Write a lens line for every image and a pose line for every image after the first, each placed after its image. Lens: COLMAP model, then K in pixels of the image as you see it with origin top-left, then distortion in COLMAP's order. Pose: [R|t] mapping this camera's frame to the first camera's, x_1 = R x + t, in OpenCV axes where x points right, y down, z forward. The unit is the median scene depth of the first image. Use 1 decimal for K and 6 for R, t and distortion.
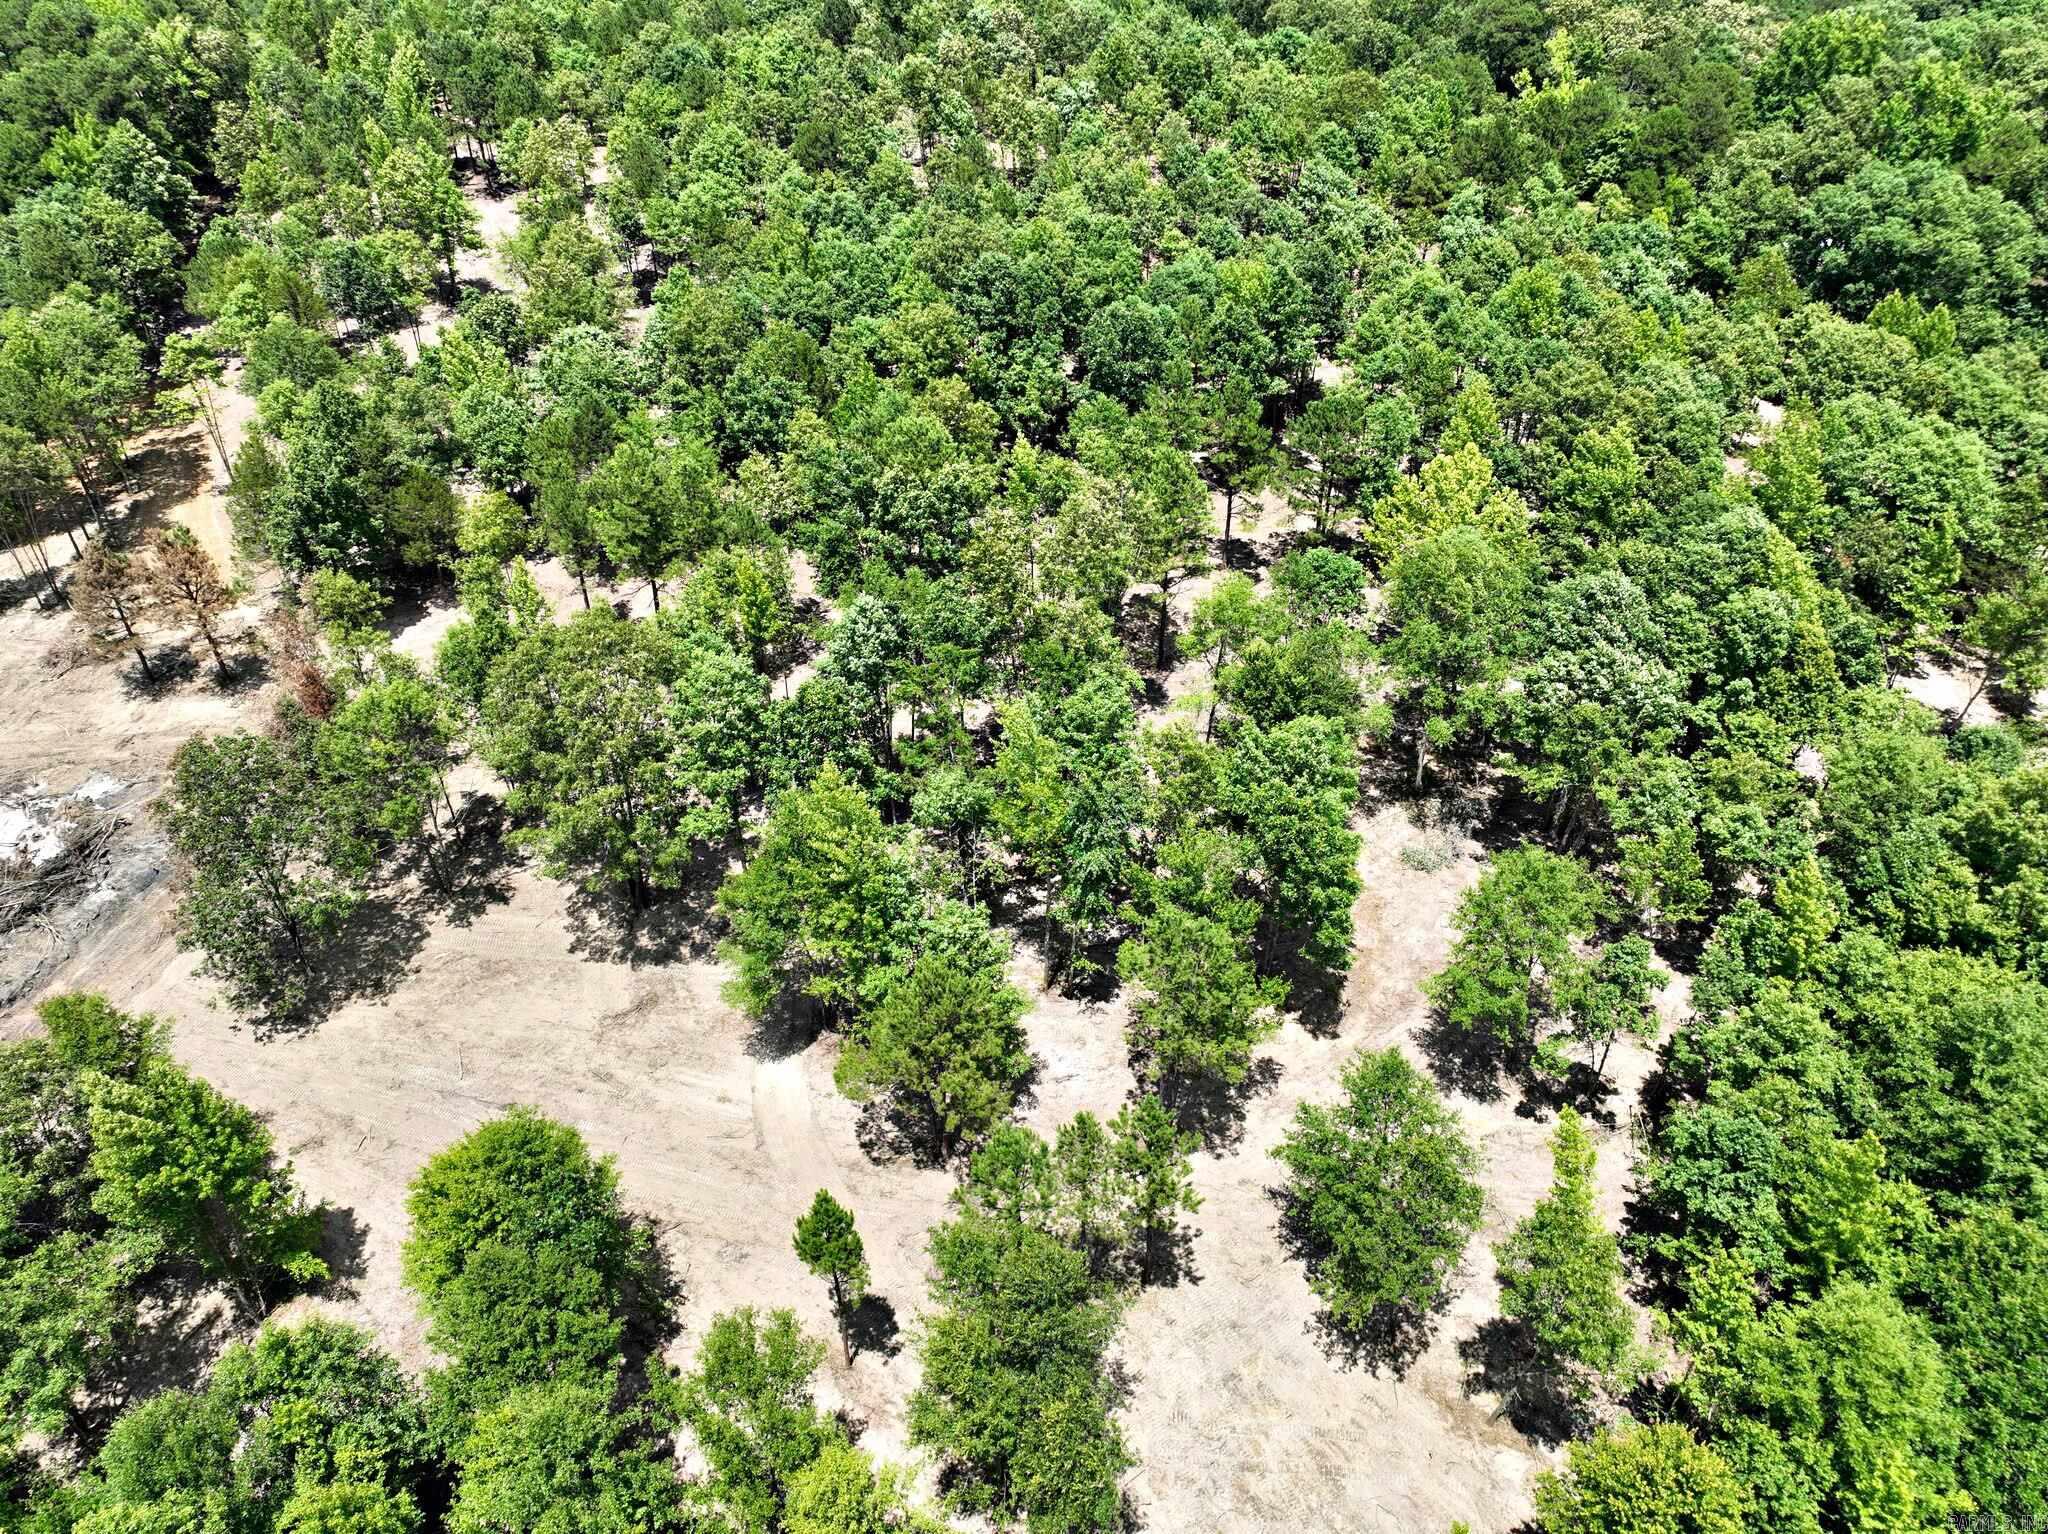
lens RADIAL K [[1461.2, 0, 1023.1], [0, 1461.2, 756.1], [0, 0, 1]] dist [-0.002968, 0.028156]
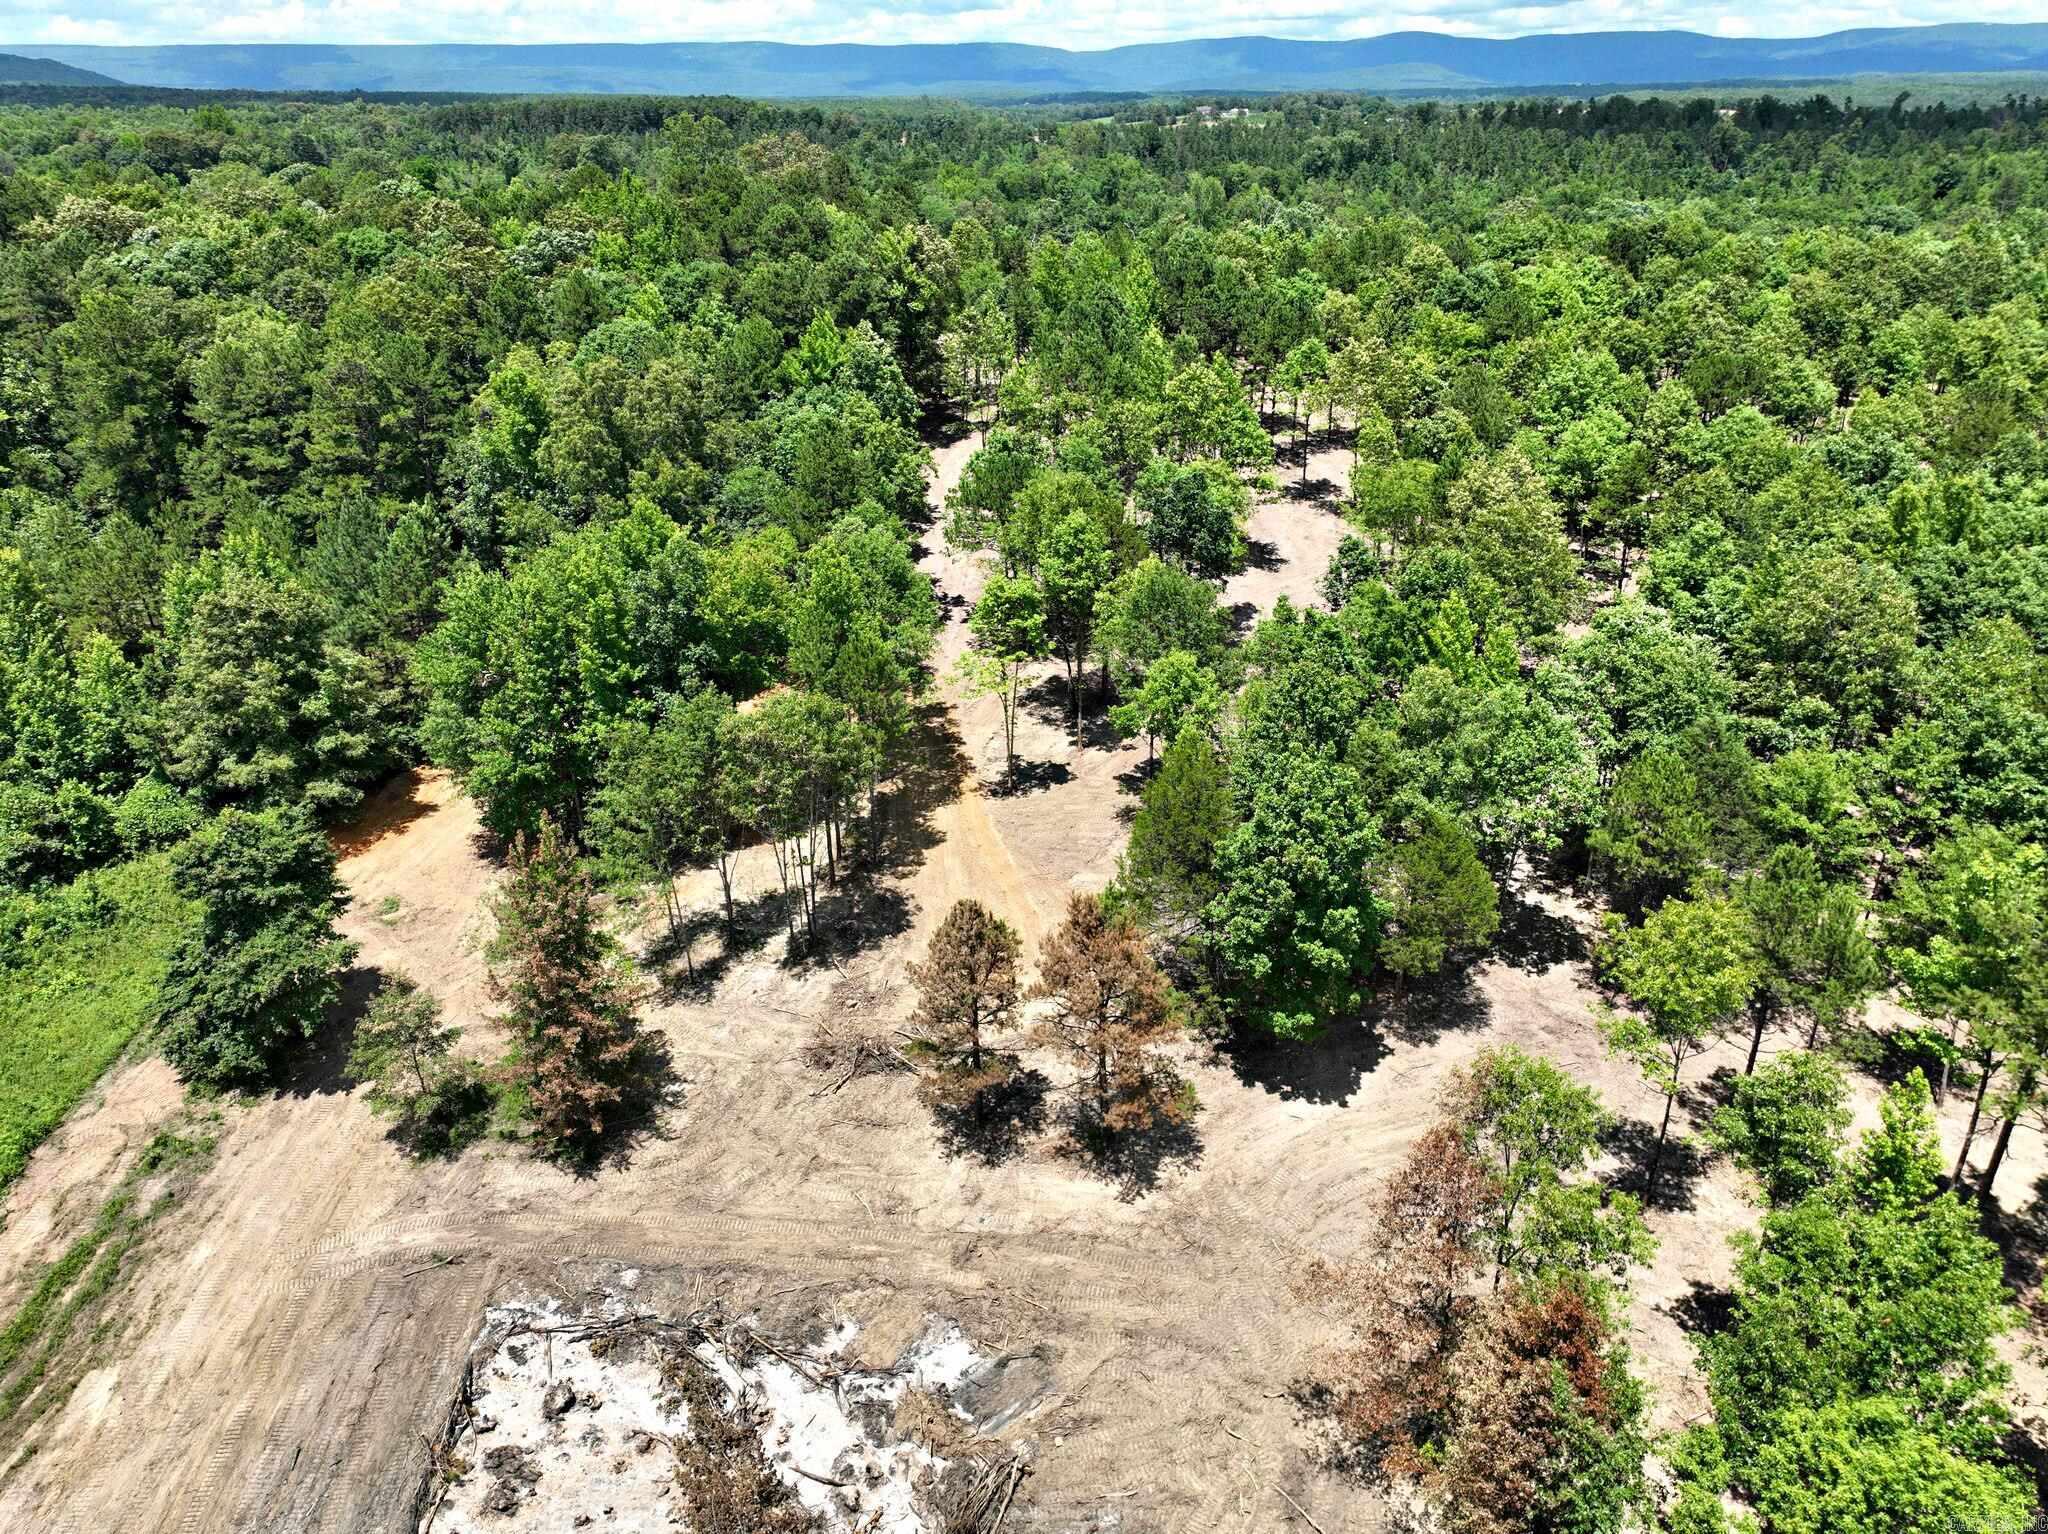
lens RADIAL K [[1461.2, 0, 1023.1], [0, 1461.2, 756.1], [0, 0, 1]] dist [-0.002968, 0.028156]
pose [[0.967949, 0.098530, -0.231010, -0.385807], [-0.138207, 0.977000, -0.162390, -0.088089], [0.209696, 0.189113, 0.959304, 0.337828]]
